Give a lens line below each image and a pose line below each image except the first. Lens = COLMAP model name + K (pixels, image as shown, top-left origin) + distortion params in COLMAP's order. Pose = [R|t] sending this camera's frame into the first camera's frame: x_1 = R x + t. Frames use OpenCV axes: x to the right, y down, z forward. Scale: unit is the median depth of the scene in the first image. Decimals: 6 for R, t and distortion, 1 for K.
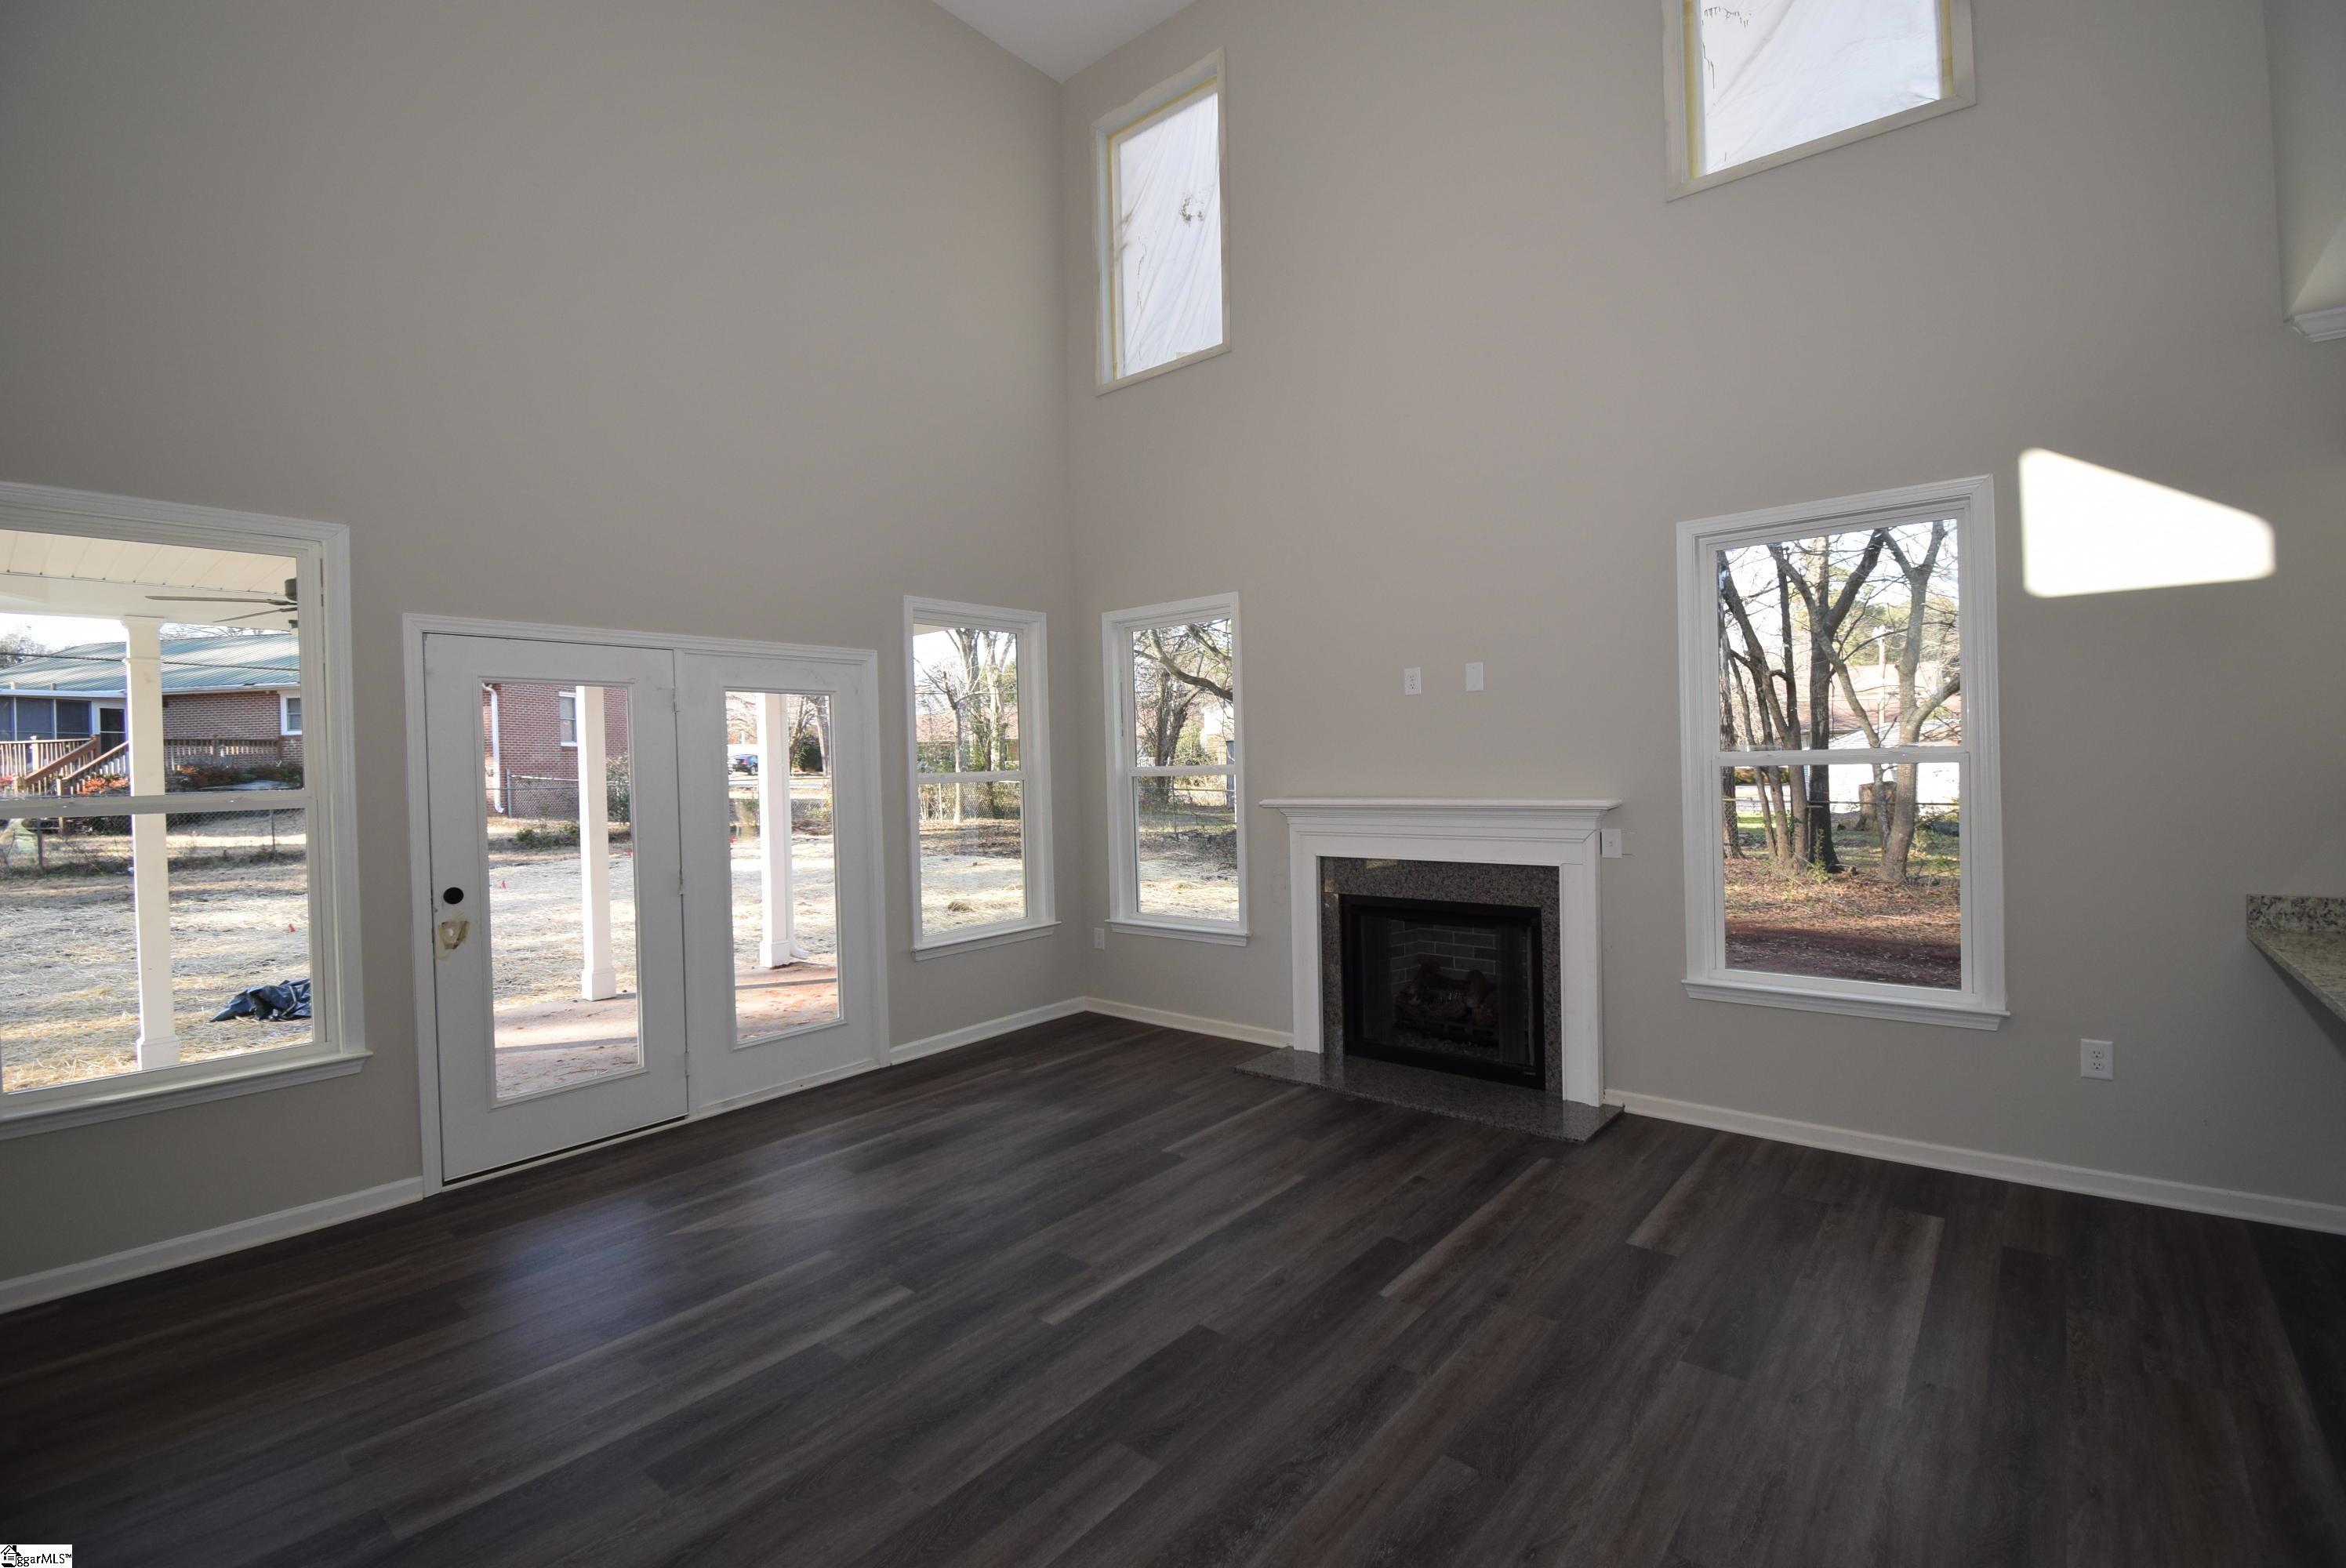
lens RADIAL K [[1036.1, 0, 1175.2], [0, 1036.1, 778.4], [0, 0, 1]] dist [0.020388, -0.025773]
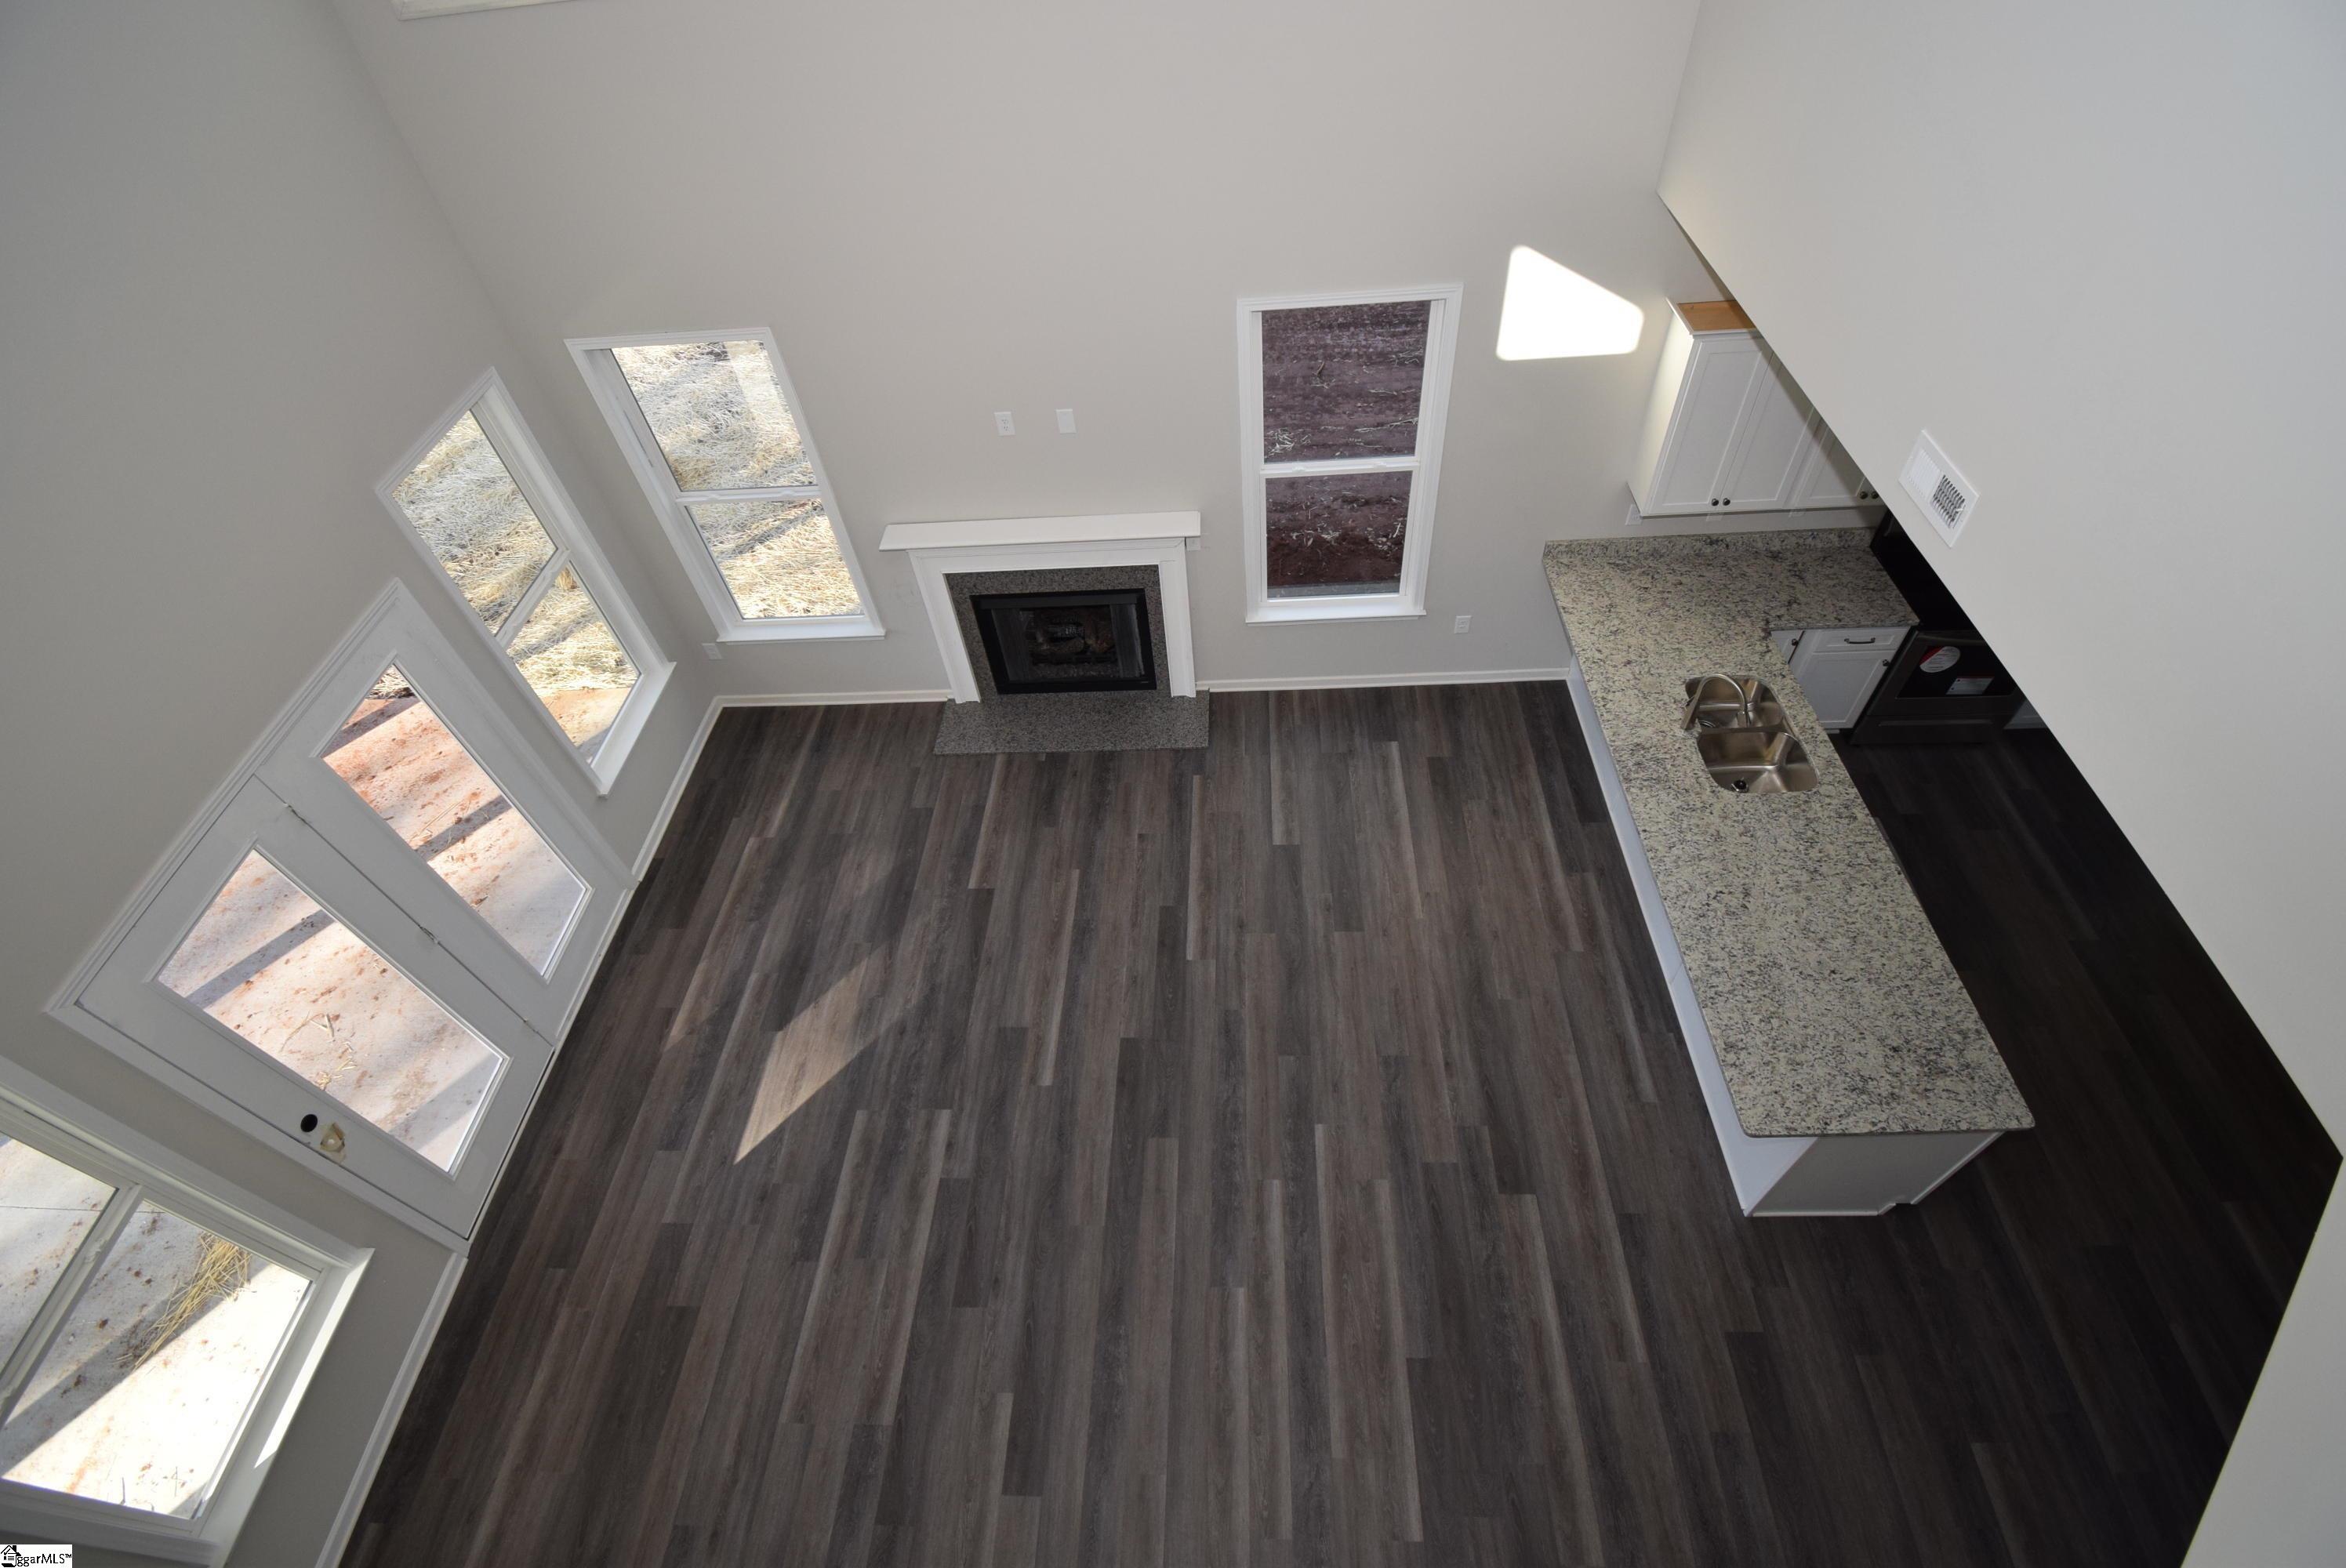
lens RADIAL K [[1036.1, 0, 1175.2], [0, 1036.1, 778.4], [0, 0, 1]] dist [0.020388, -0.025773]
pose [[0.790001, -0.480452, 0.380873, -0.241167], [0.063574, 0.682063, 0.728524, -0.701314], [-0.609801, -0.551321, 0.569375, 0.114873]]
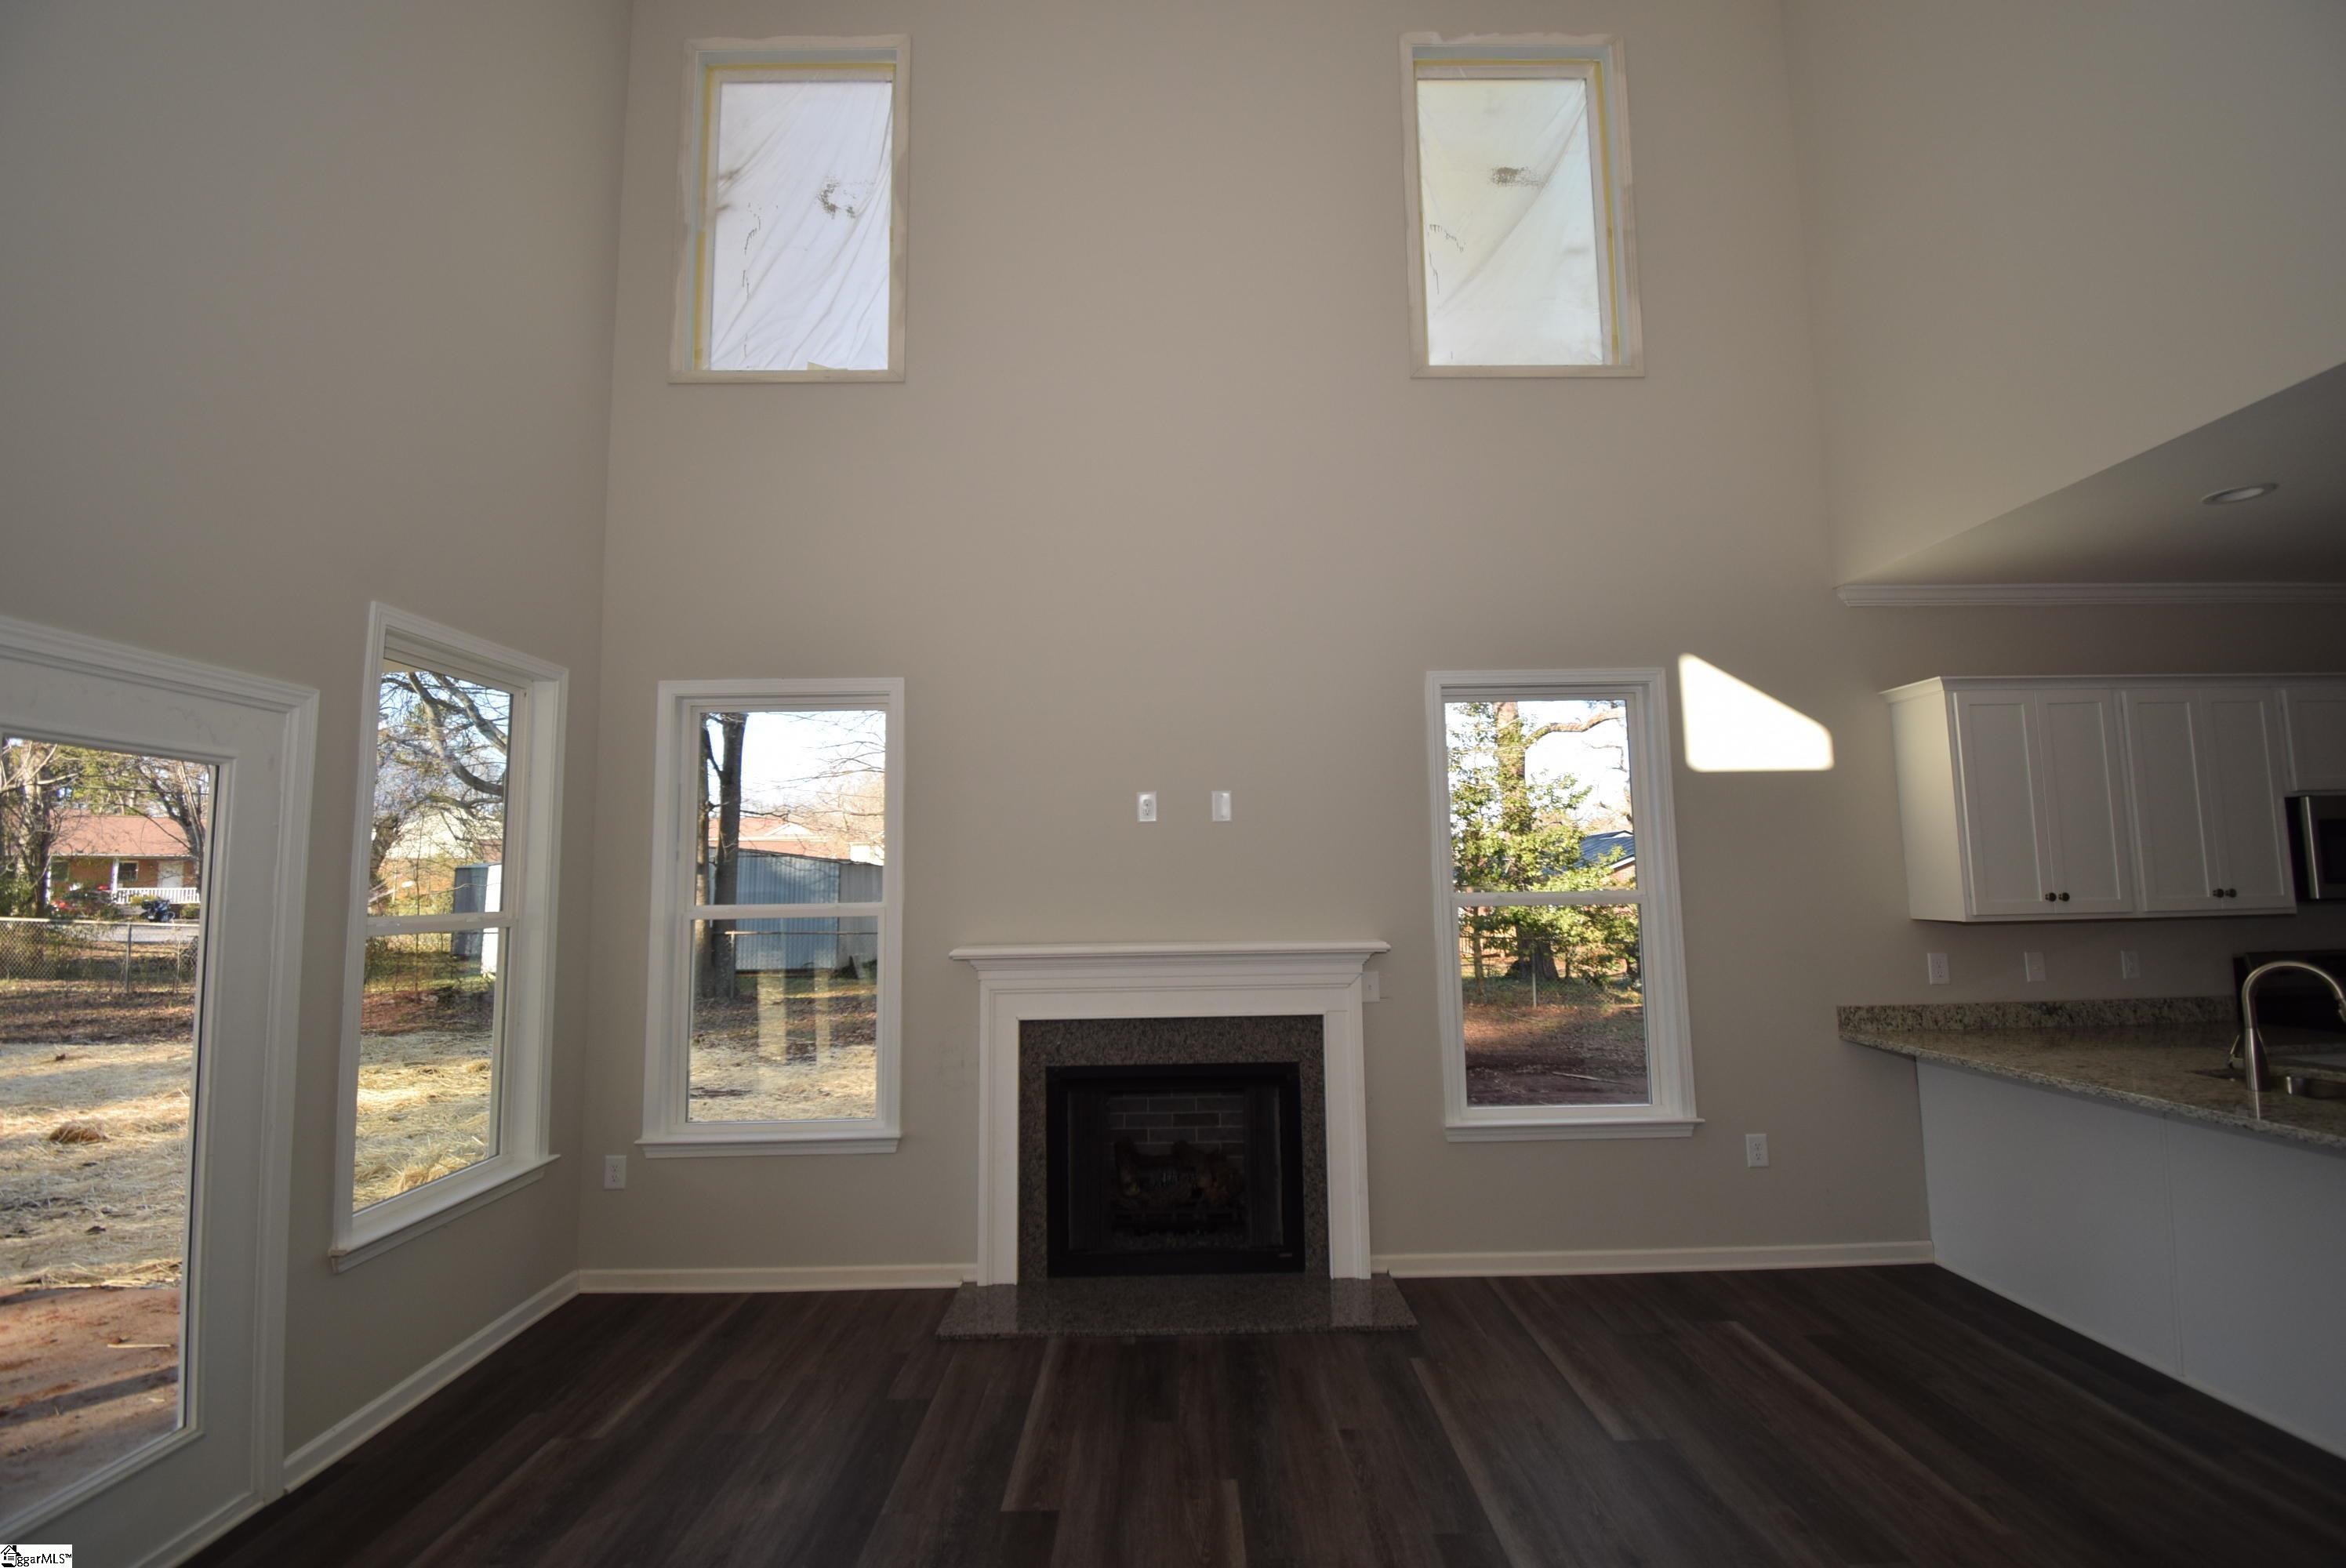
lens RADIAL K [[1036.1, 0, 1175.2], [0, 1036.1, 778.4], [0, 0, 1]] dist [0.020388, -0.025773]
pose [[0.762693, 0.078916, 0.641928, -0.361492], [0.004514, 0.991854, -0.127297, -0.007902], [-0.646745, 0.099986, 0.756124, 0.379720]]
